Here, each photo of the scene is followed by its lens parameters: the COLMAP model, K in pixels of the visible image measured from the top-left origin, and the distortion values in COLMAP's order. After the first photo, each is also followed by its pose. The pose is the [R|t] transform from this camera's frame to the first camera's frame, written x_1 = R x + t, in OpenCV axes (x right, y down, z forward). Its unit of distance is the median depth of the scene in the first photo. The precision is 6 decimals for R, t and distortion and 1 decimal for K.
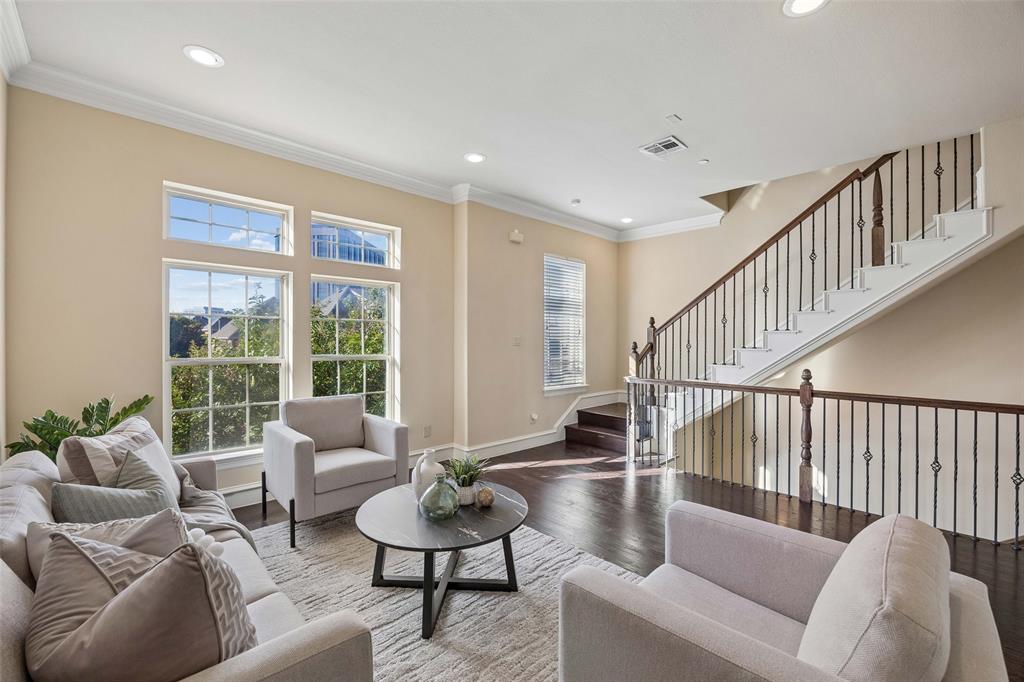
lens RADIAL K [[430.3, 0, 512.4], [0, 430.3, 341.1], [0, 0, 1]] dist [-0.014884, 0.000566]
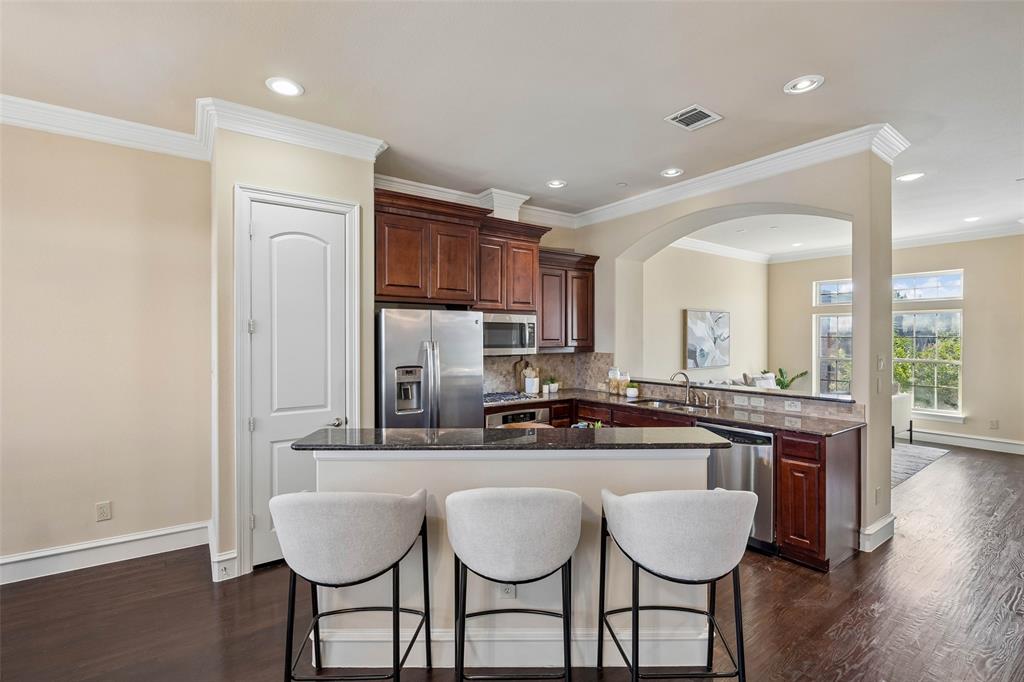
lens RADIAL K [[445.1, 0, 506.0], [0, 445.1, 339.5], [0, 0, 1]] dist [-0.016757, -0.000336]
pose [[-0.151186, -0.002163, -0.988503, 1.360440], [-0.005972, 0.999981, -0.001275, -0.027496], [0.988487, 0.005710, -0.151197, -0.233501]]
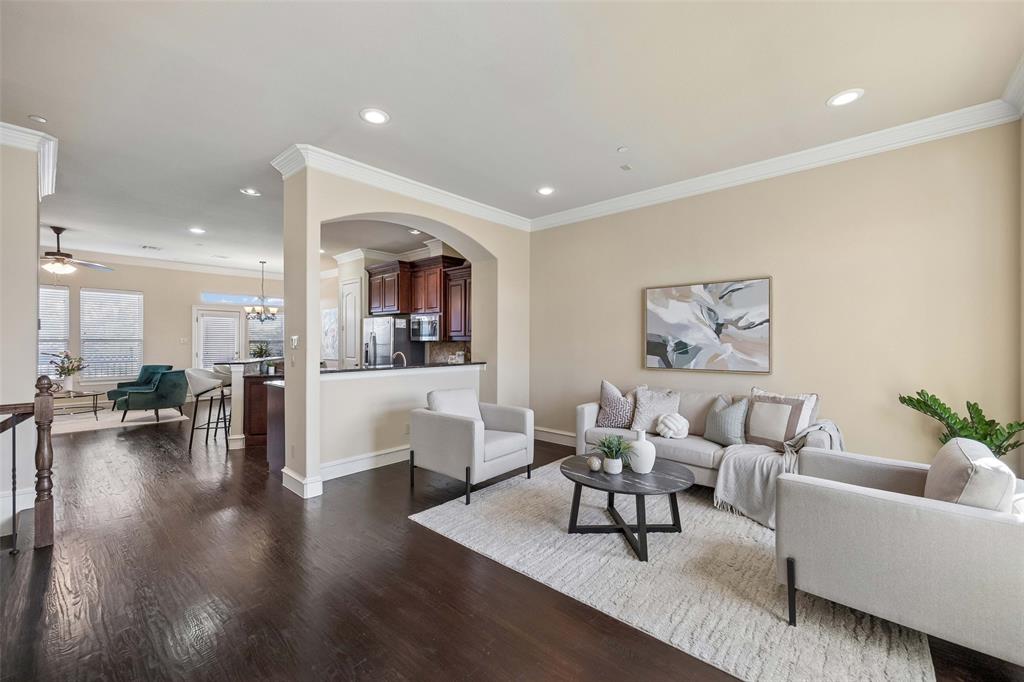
lens RADIAL K [[406.5, 0, 512.0], [0, 406.5, 339.9], [0, 0, 1]] dist [0.005319, 0.000240]
pose [[-0.995805, -0.005927, -0.091304, 0.168813], [-0.006444, 0.999965, 0.005366, -0.006499], [0.091269, 0.005931, -0.995809, 1.173602]]
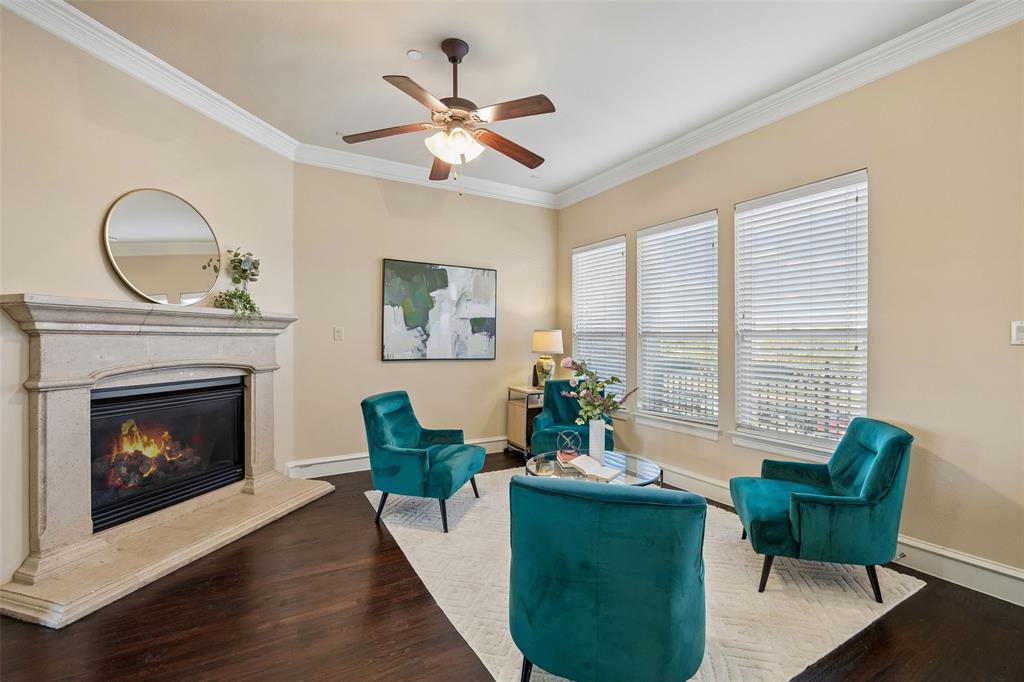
lens RADIAL K [[445.1, 0, 510.1], [0, 445.1, 341.3], [0, 0, 1]] dist [-0.016757, -0.000336]
pose [[0.237725, -0.000295, 0.971332, 1.009159], [0.000306, 1.000000, 0.000229, 0.029607], [-0.971332, 0.000243, 0.237725, -0.566226]]
